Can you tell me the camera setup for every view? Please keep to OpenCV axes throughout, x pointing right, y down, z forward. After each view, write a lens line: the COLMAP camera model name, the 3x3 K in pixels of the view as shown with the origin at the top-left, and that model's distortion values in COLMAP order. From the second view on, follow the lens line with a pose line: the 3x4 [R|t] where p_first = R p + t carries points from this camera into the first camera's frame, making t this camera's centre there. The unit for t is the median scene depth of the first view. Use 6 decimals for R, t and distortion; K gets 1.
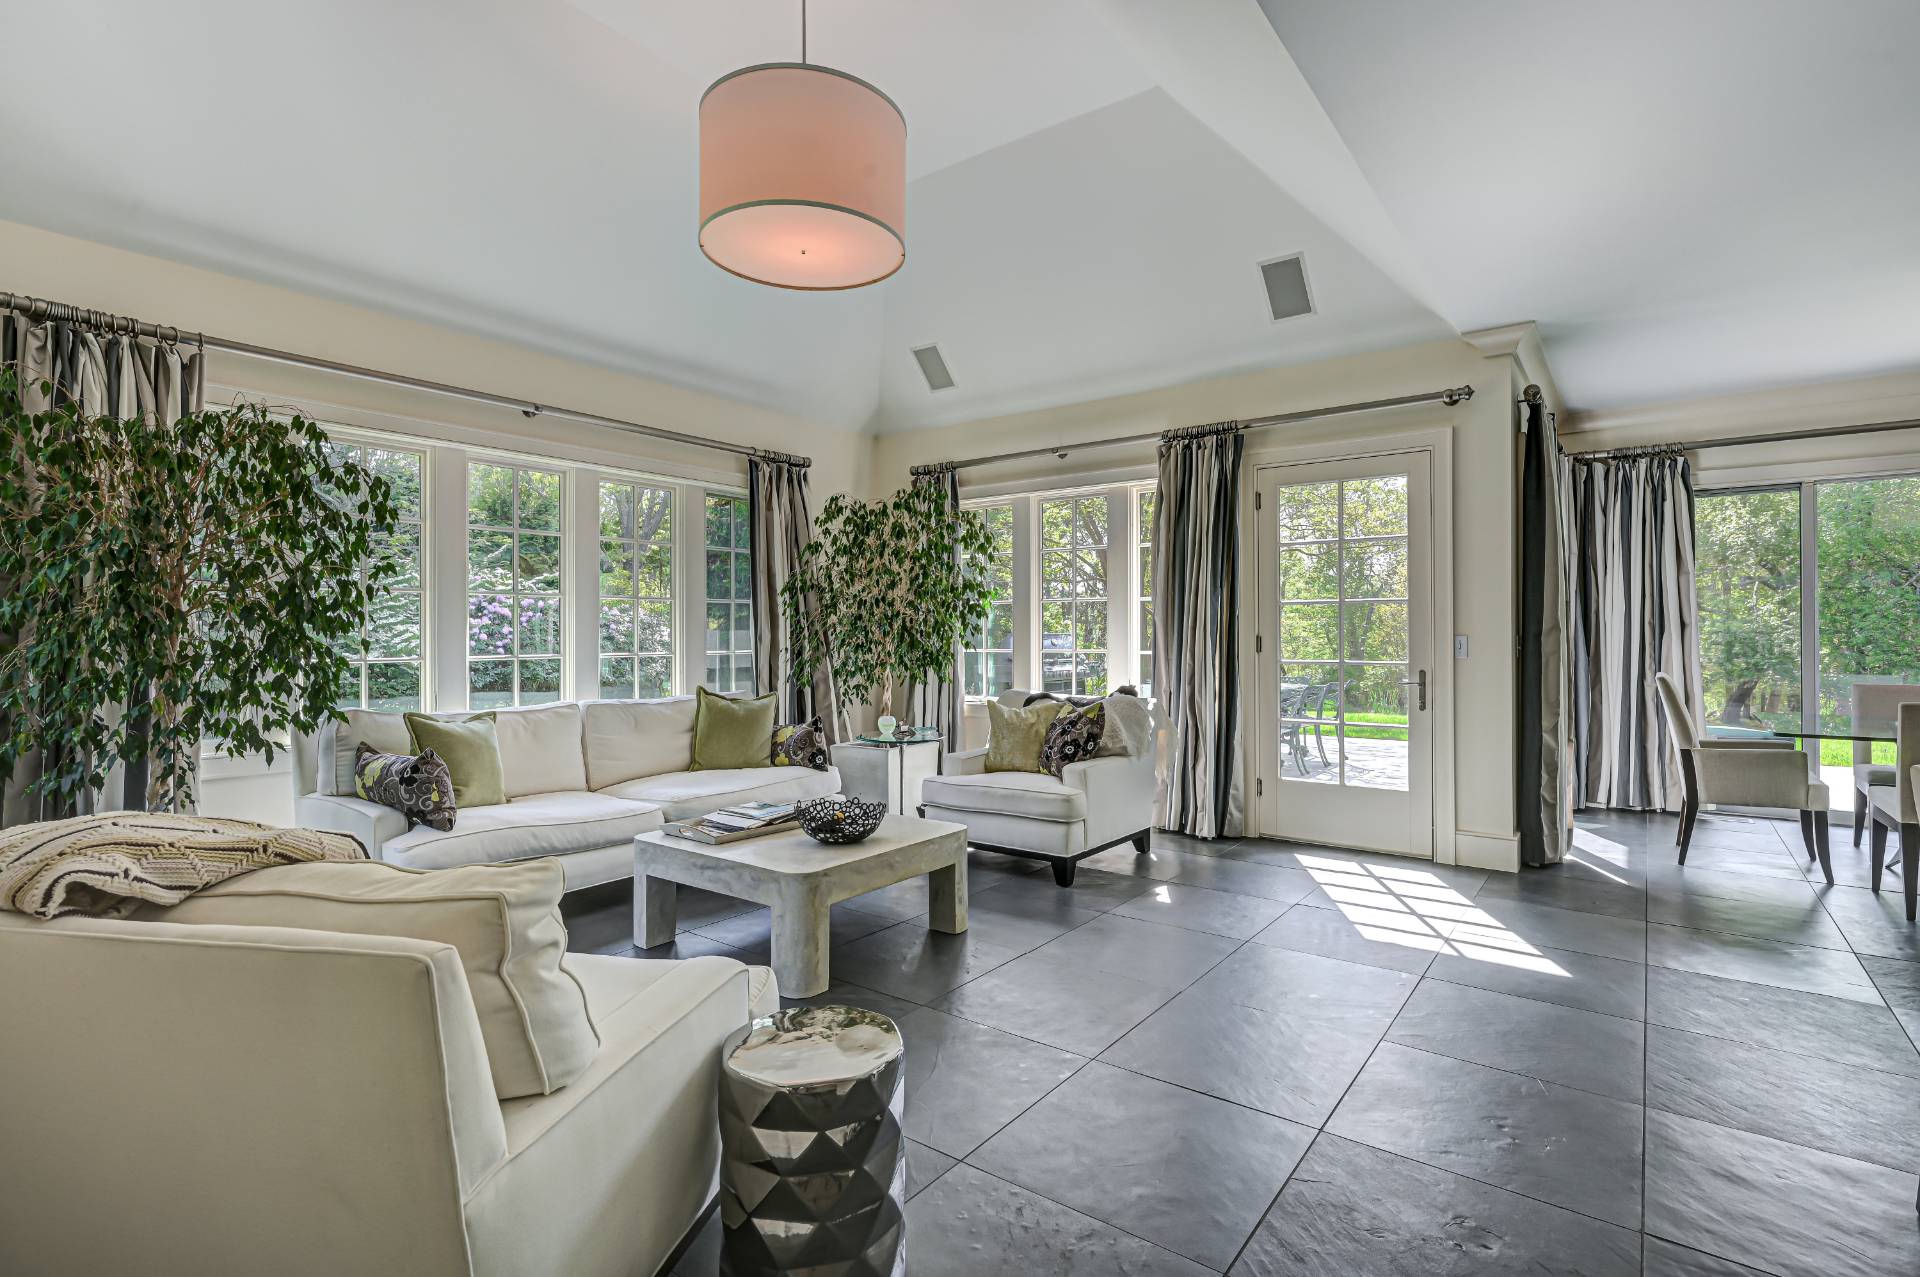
lens RADIAL K [[887.4, 0, 948.0], [0, 887.4, 637.1], [0, 0, 1]] dist [-0.037971, 0.001719]
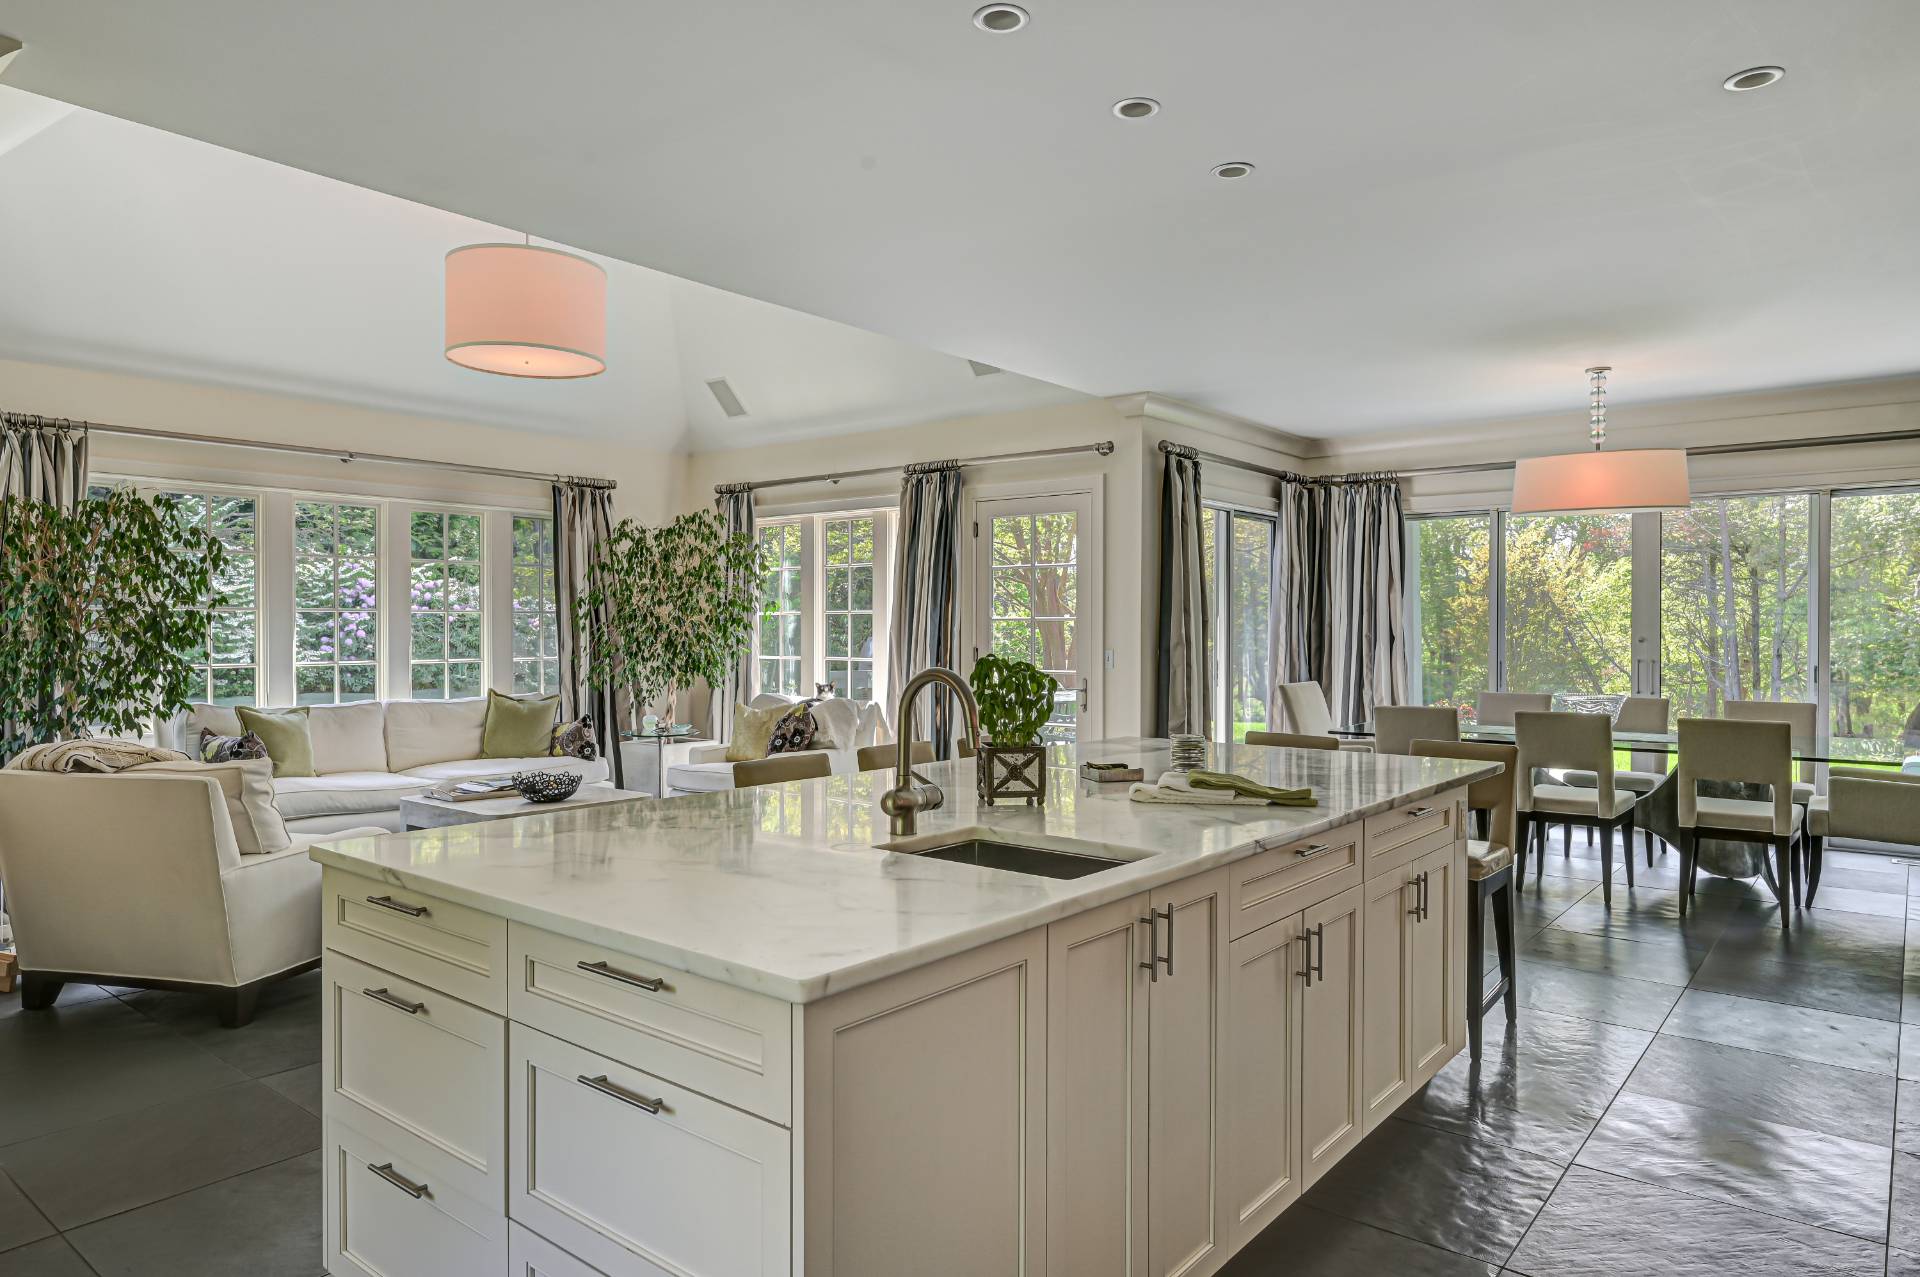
lens RADIAL K [[1155.3, 0, 970.3], [0, 1155.3, 642.6], [0, 0, 1]] dist [-0.045643, -0.004664]
pose [[0.999886, 0.004359, -0.014435, 0.417664], [-0.004209, 0.999938, 0.010349, -0.026451], [0.014479, -0.010287, 0.999842, -0.567075]]
